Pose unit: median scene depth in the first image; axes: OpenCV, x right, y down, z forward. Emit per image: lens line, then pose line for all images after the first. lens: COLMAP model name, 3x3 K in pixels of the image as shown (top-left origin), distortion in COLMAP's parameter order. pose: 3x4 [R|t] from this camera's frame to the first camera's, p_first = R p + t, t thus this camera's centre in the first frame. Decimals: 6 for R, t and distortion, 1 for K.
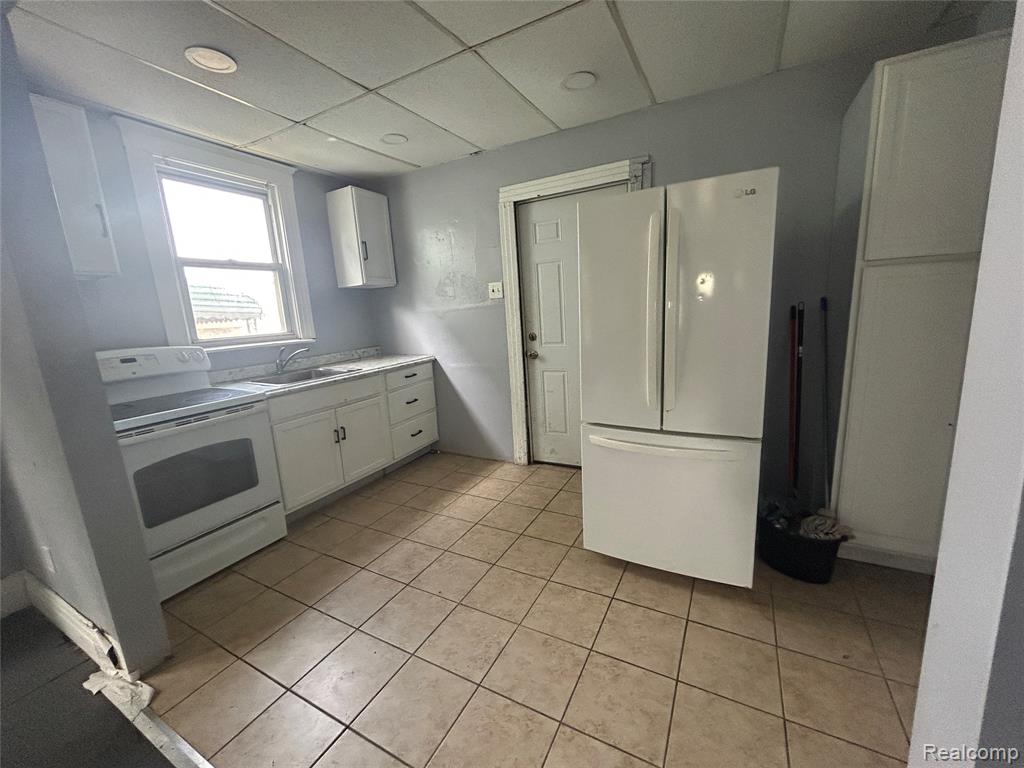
lens RADIAL K [[411.6, 0, 513.7], [0, 411.6, 389.8], [0, 0, 1]] dist [-0.004470, 0.000342]
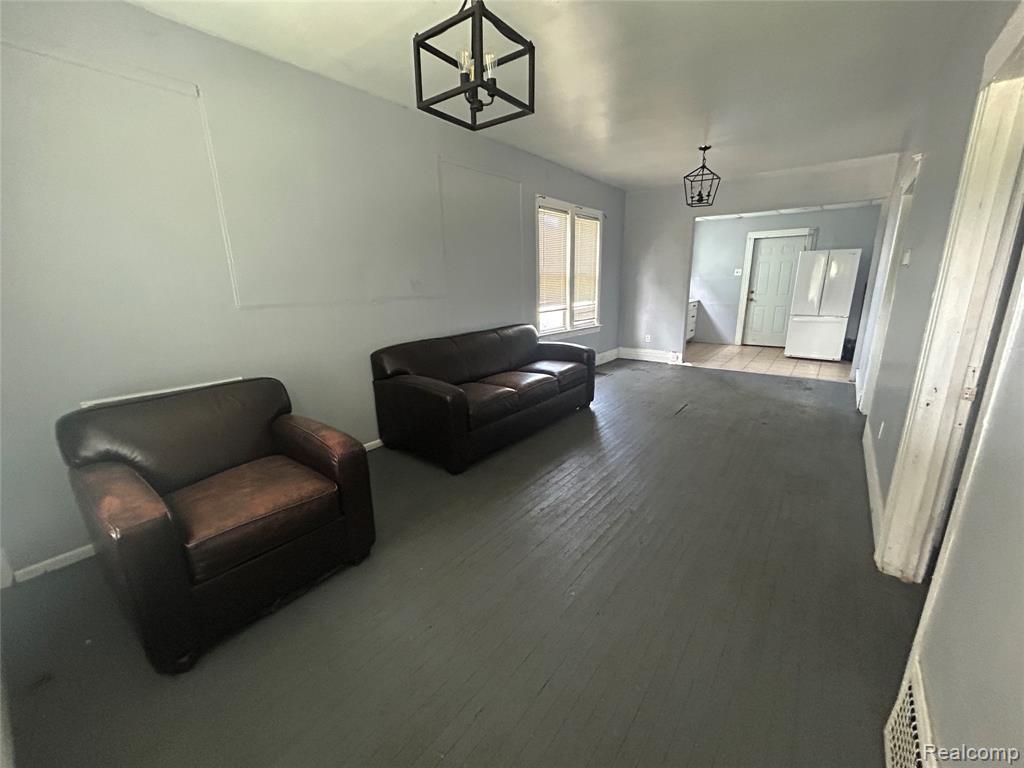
lens RADIAL K [[411.6, 0, 513.8], [0, 411.6, 389.1], [0, 0, 1]] dist [-0.004470, 0.000342]
pose [[0.986991, 0.077772, -0.140713, -0.997212], [-0.070174, 0.995837, 0.058181, 0.419993], [0.144652, -0.047550, 0.988339, -1.718879]]
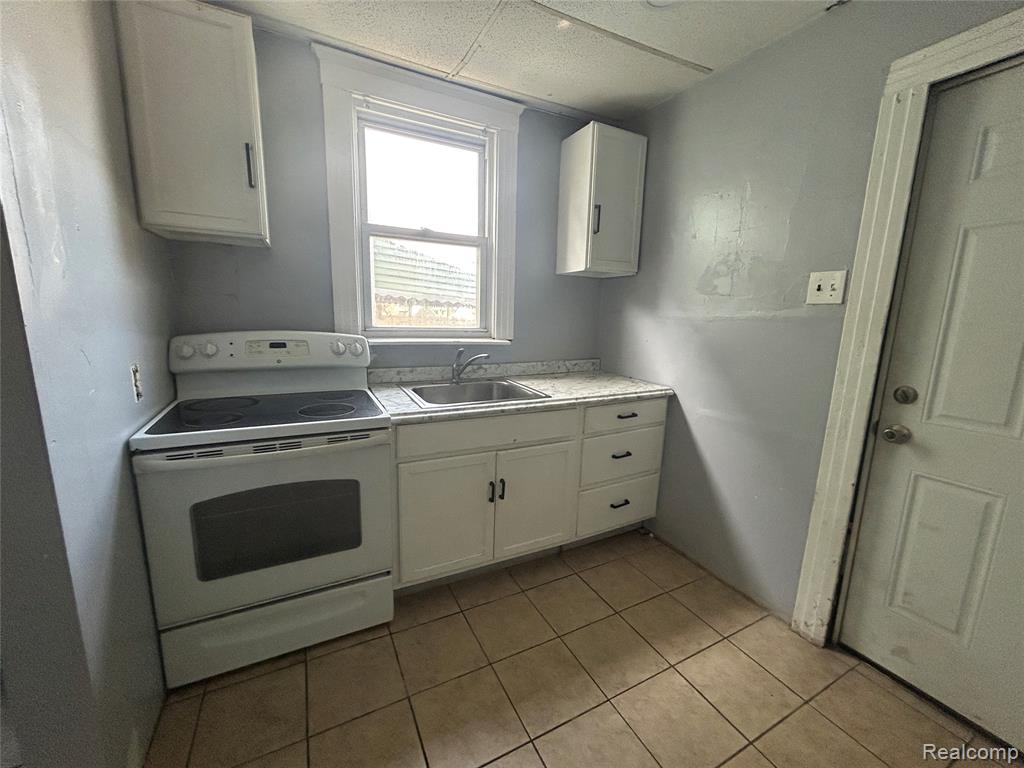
lens RADIAL K [[411.6, 0, 512.4], [0, 411.6, 386.8], [0, 0, 1]] dist [-0.004470, 0.000342]
pose [[0.820204, 0.181000, -0.542682, -0.065144], [-0.183787, 0.981711, 0.049654, -0.082470], [0.541744, 0.059012, 0.838469, 0.400648]]
